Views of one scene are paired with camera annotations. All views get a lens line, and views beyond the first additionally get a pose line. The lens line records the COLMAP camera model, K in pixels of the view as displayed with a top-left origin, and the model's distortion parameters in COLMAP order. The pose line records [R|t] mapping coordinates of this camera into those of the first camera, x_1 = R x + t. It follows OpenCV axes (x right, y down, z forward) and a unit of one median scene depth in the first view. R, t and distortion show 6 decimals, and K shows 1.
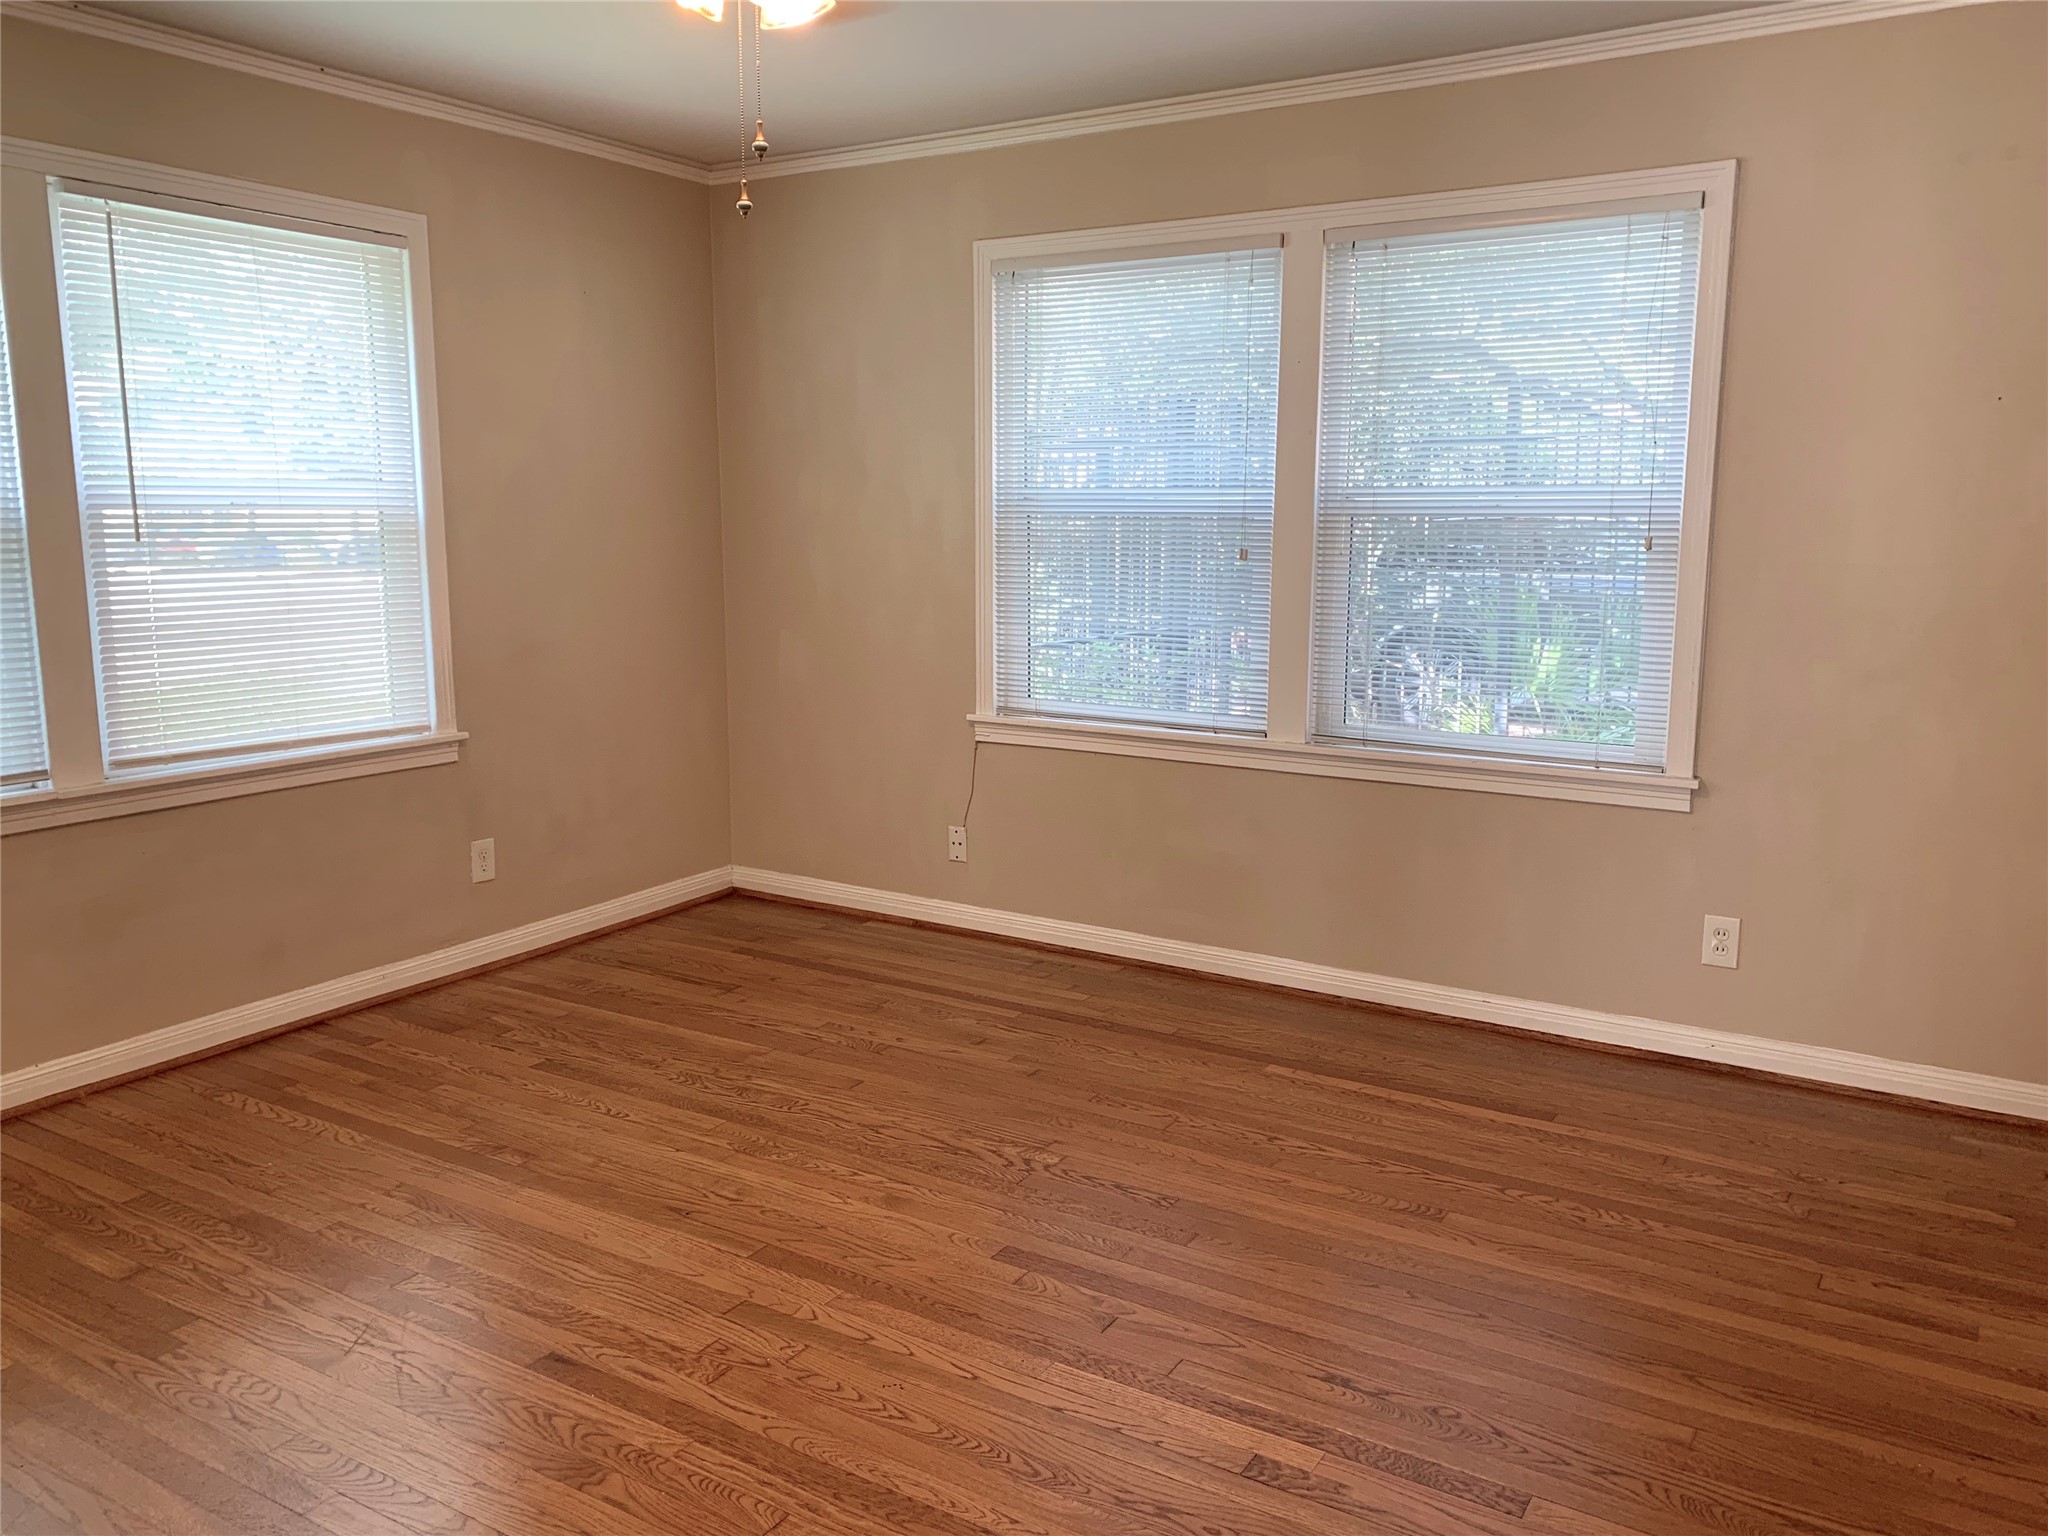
lens RADIAL K [[1562.0, 0, 1019.0], [0, 1562.0, 759.9], [0, 0, 1]] dist [0.021511, -0.004209]
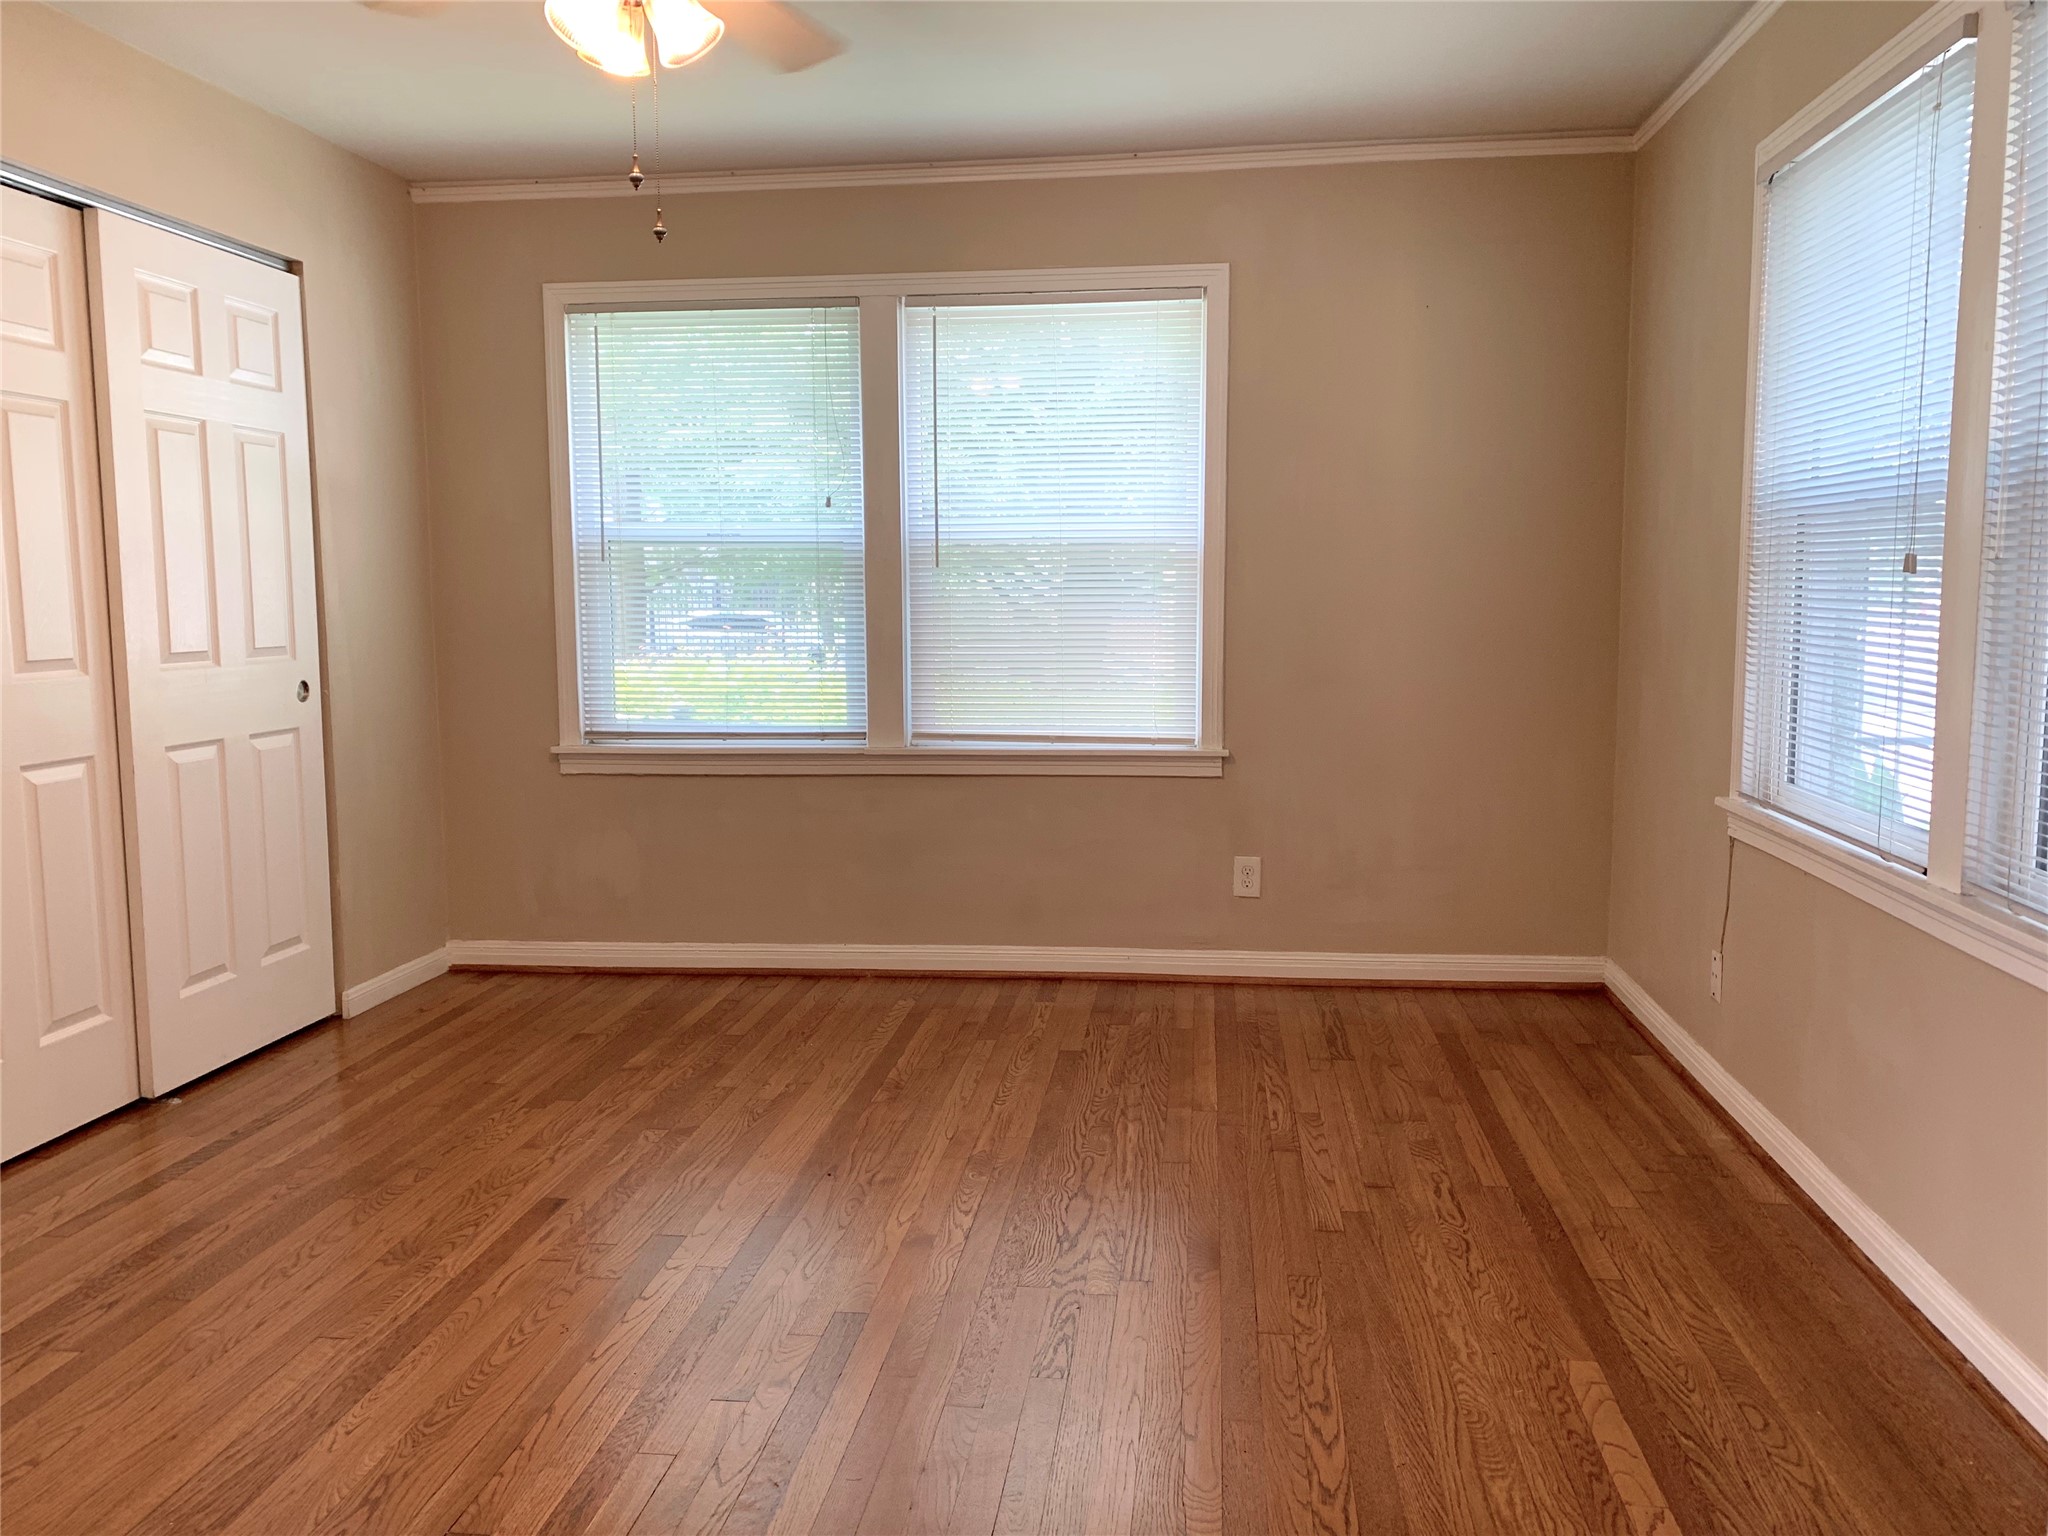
lens RADIAL K [[1548.2, 0, 1024.0], [0, 1548.2, 768.0], [0, 0, 1]] dist [0.084840, -0.108172]
pose [[0.422975, 0.101500, -0.900439, 0.583640], [-0.137271, 0.989416, 0.047047, -0.039892], [0.895683, 0.103704, 0.432431, 0.476070]]
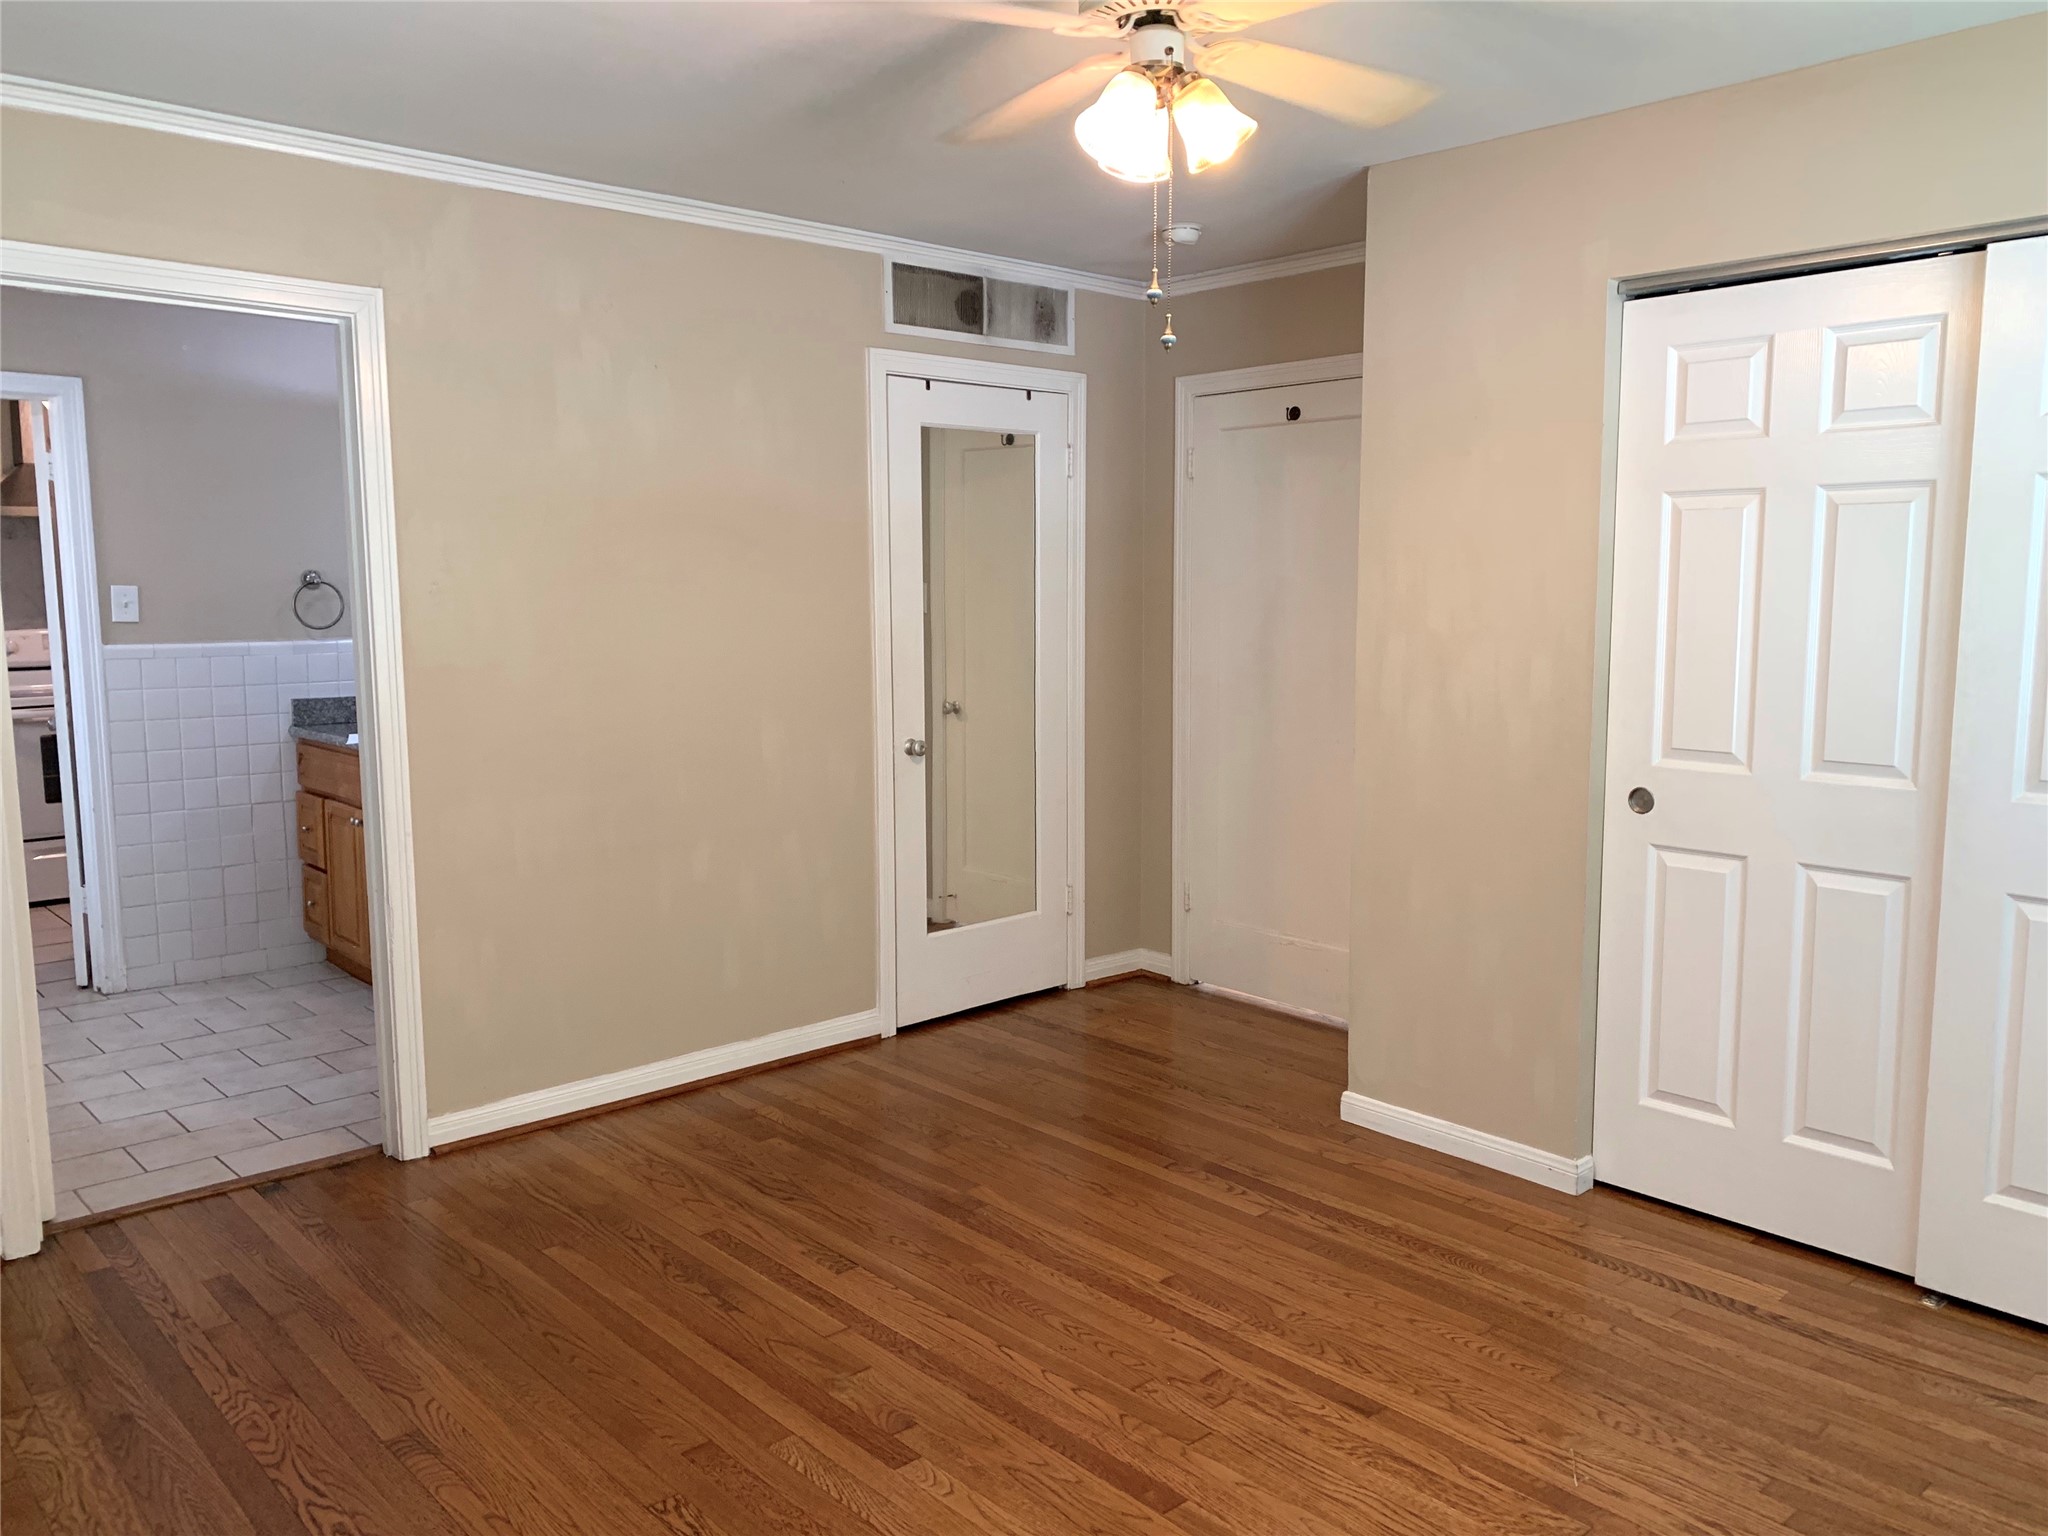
lens RADIAL K [[1562.0, 0, 1019.0], [0, 1562.0, 759.9], [0, 0, 1]] dist [0.021511, -0.004209]
pose [[-0.961981, -0.029348, 0.271536, -0.218438], [0.046588, 0.962005, 0.269027, -0.221872], [-0.269114, 0.271449, -0.924063, 1.219098]]
